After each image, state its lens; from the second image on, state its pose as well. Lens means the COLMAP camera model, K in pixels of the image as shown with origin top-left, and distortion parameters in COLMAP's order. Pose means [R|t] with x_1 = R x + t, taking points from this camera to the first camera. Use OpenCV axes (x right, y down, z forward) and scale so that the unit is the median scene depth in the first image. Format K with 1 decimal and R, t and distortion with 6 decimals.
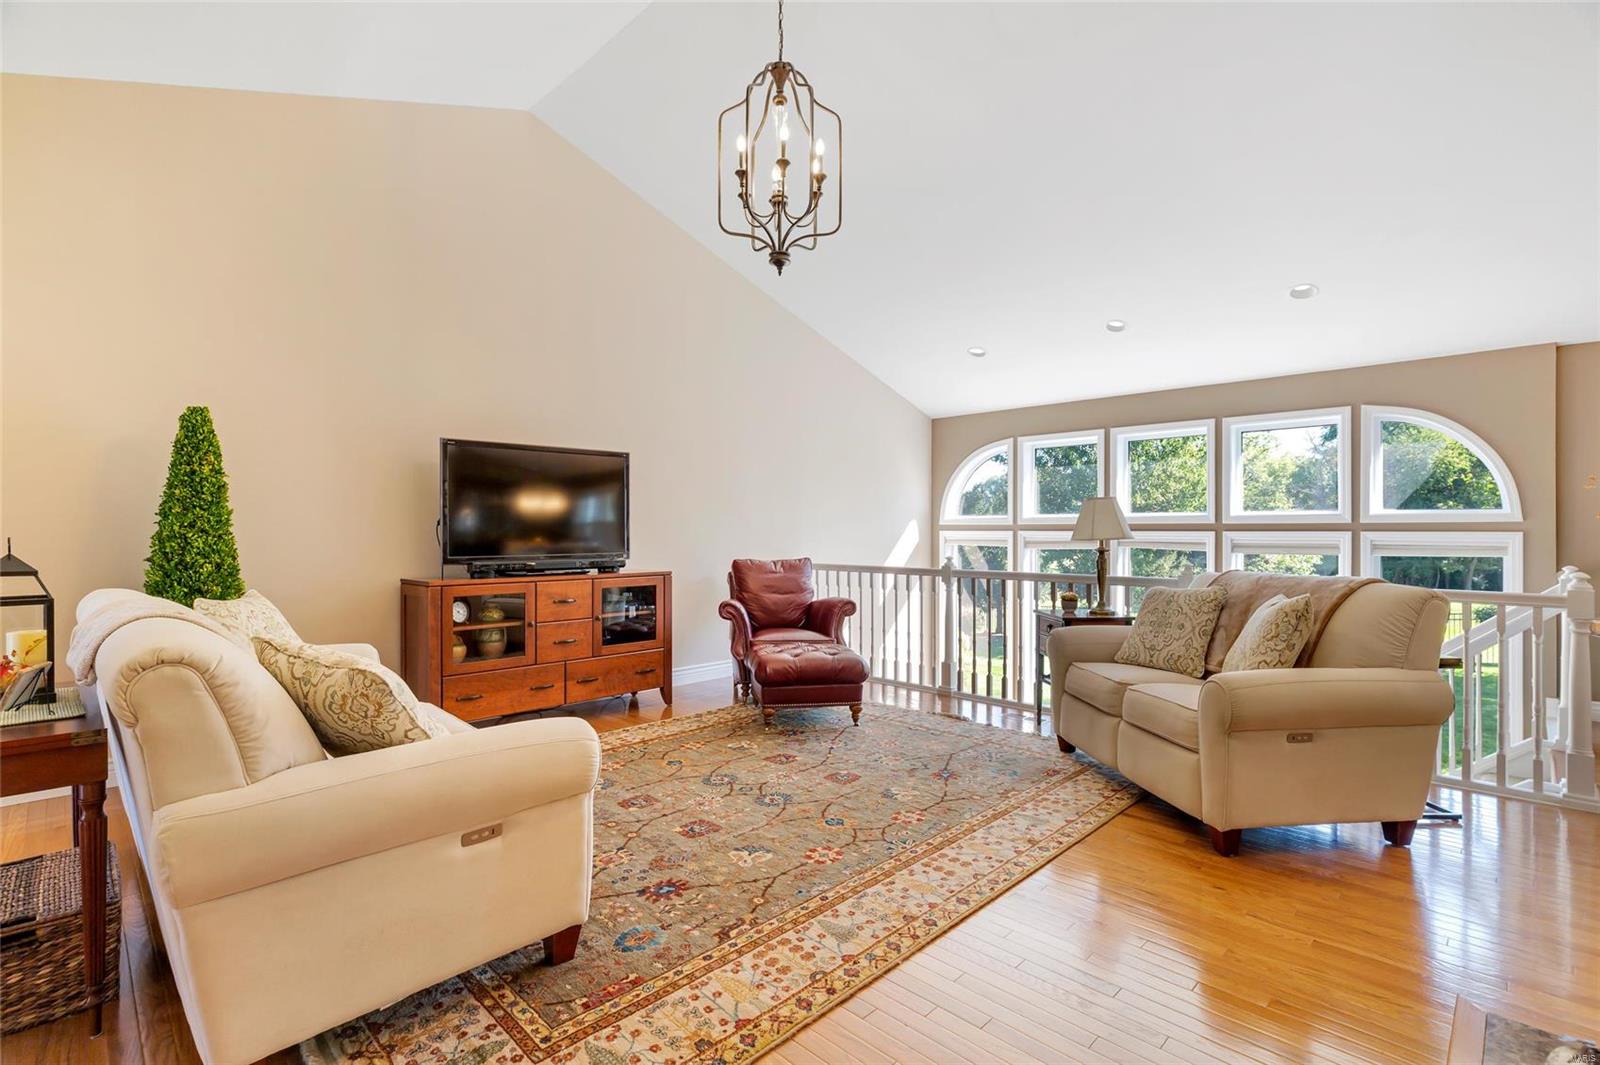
lens RADIAL K [[737.8, 0, 798.2], [0, 737.8, 533.0], [0, 0, 1]] dist [-0.010174, -0.000248]
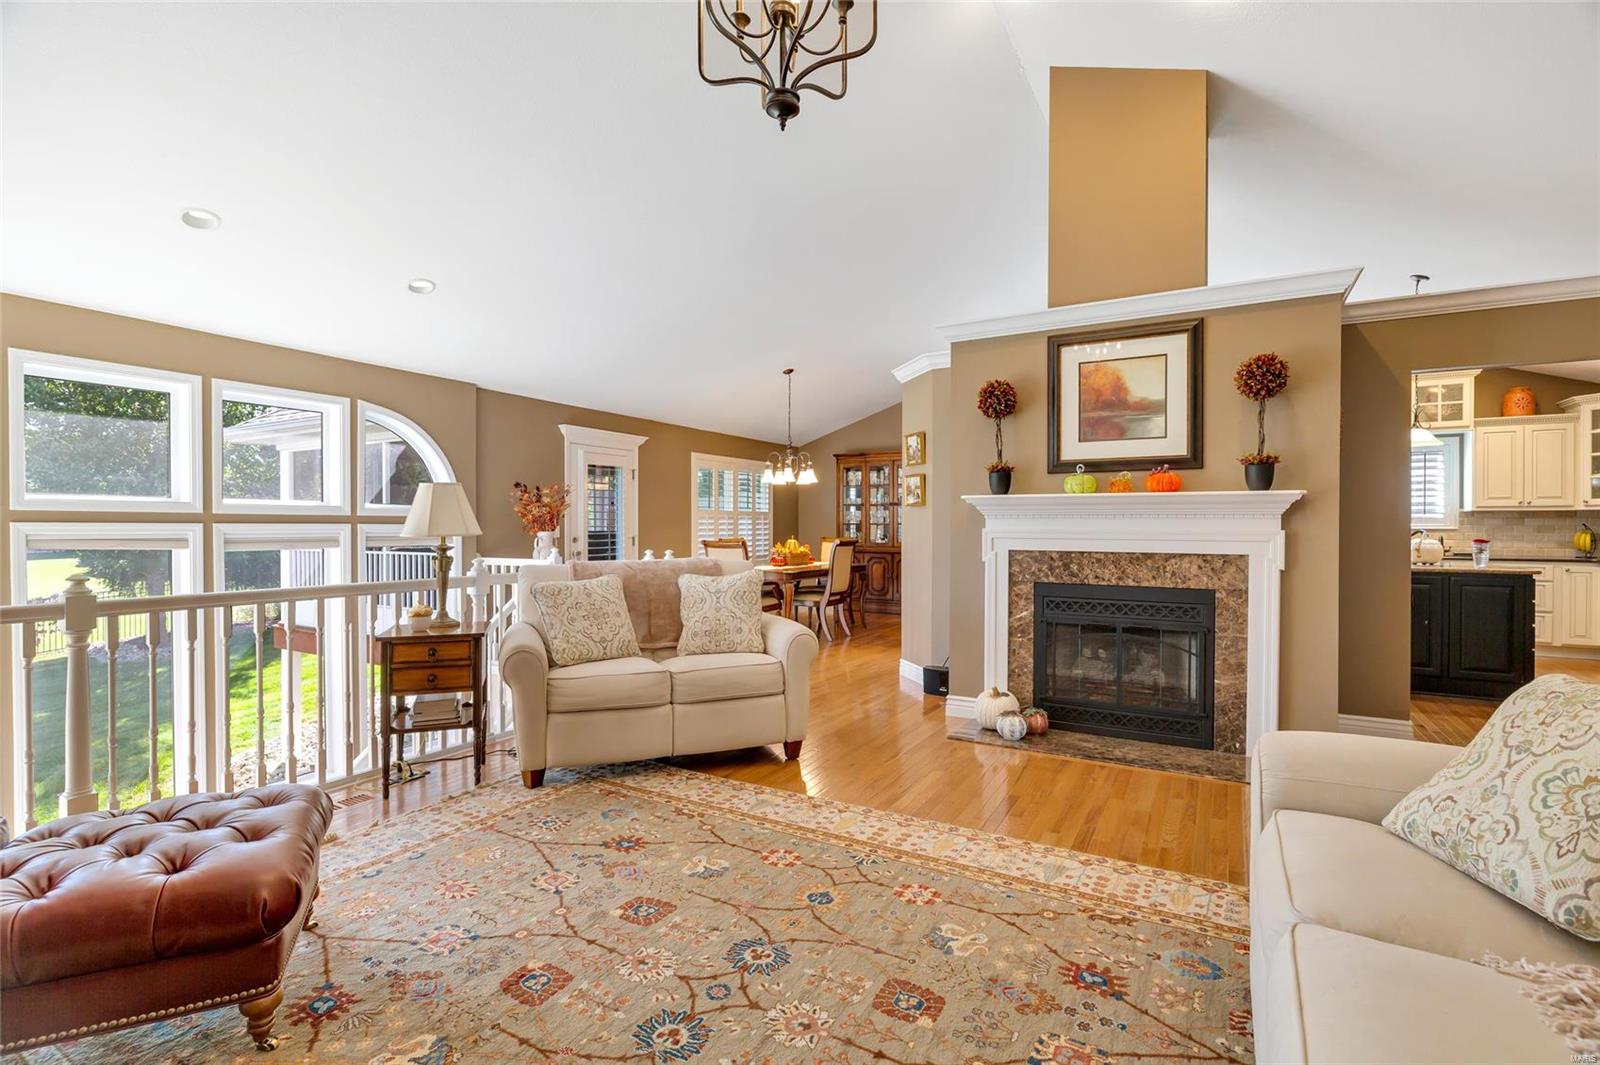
lens RADIAL K [[737.8, 0, 805.5], [0, 737.8, 529.1], [0, 0, 1]] dist [-0.010174, -0.000248]
pose [[-0.259138, -0.005963, 0.965822, -0.741251], [-0.001957, 0.999982, 0.005649, -0.003552], [-0.965838, -0.000426, -0.259145, 1.294454]]
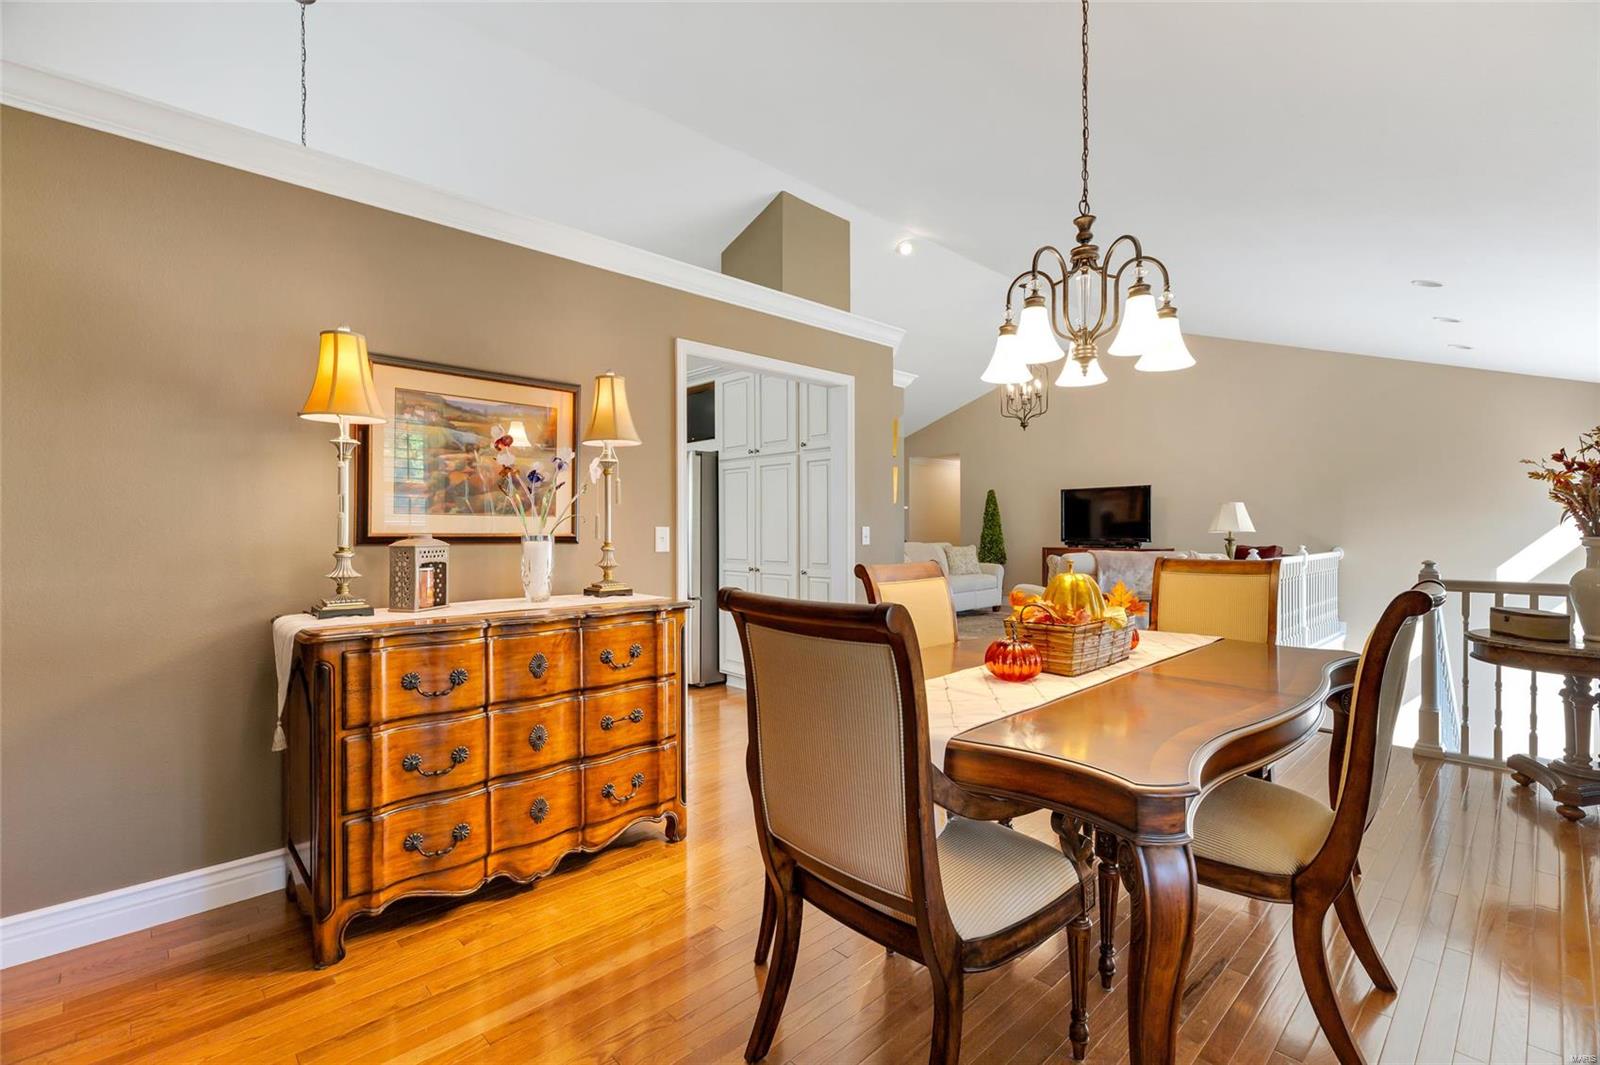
lens RADIAL K [[737.8, 0, 794.4], [0, 737.8, 532.1], [0, 0, 1]] dist [-0.010174, -0.000248]
pose [[-0.027414, 0.004836, -0.999612, 2.975597], [0.003173, 0.999984, 0.004750, -0.002348], [0.999619, -0.003042, -0.027429, 0.276207]]
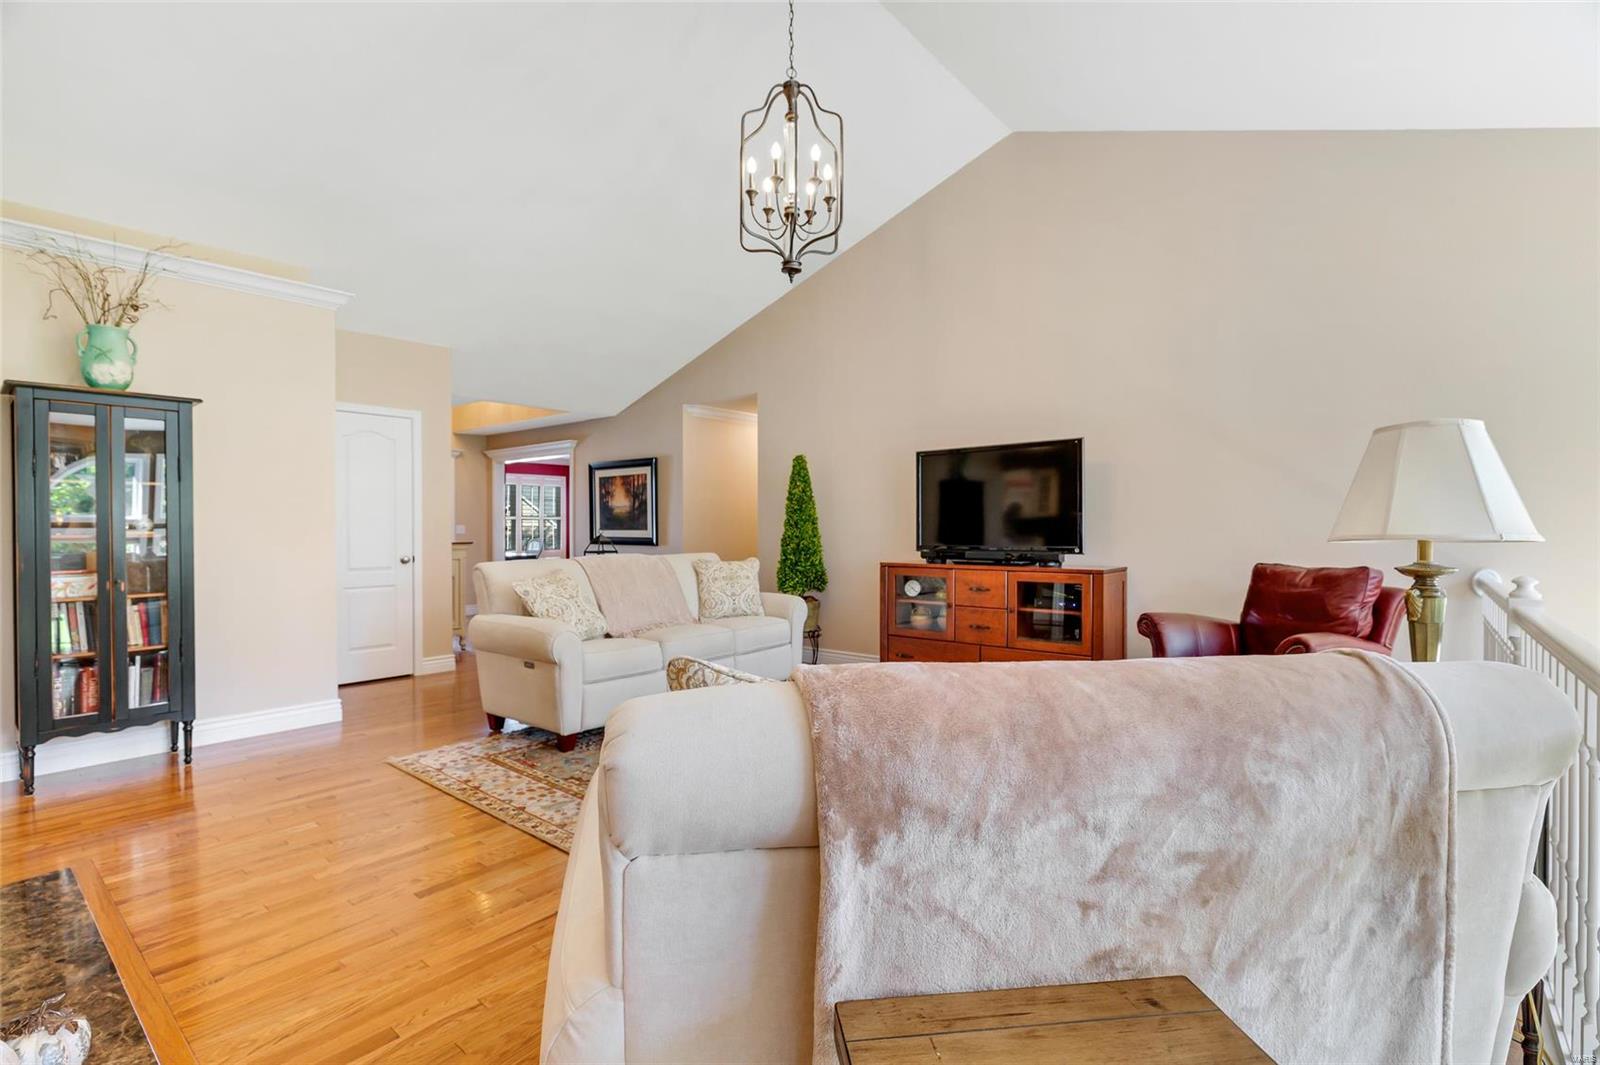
lens RADIAL K [[737.8, 0, 807.1], [0, 737.8, 534.6], [0, 0, 1]] dist [-0.010174, -0.000248]
pose [[0.092128, 0.010583, -0.995691, 1.164119], [0.001156, 0.999942, 0.010736, 0.001987], [0.995747, -0.002140, 0.092110, 1.041457]]
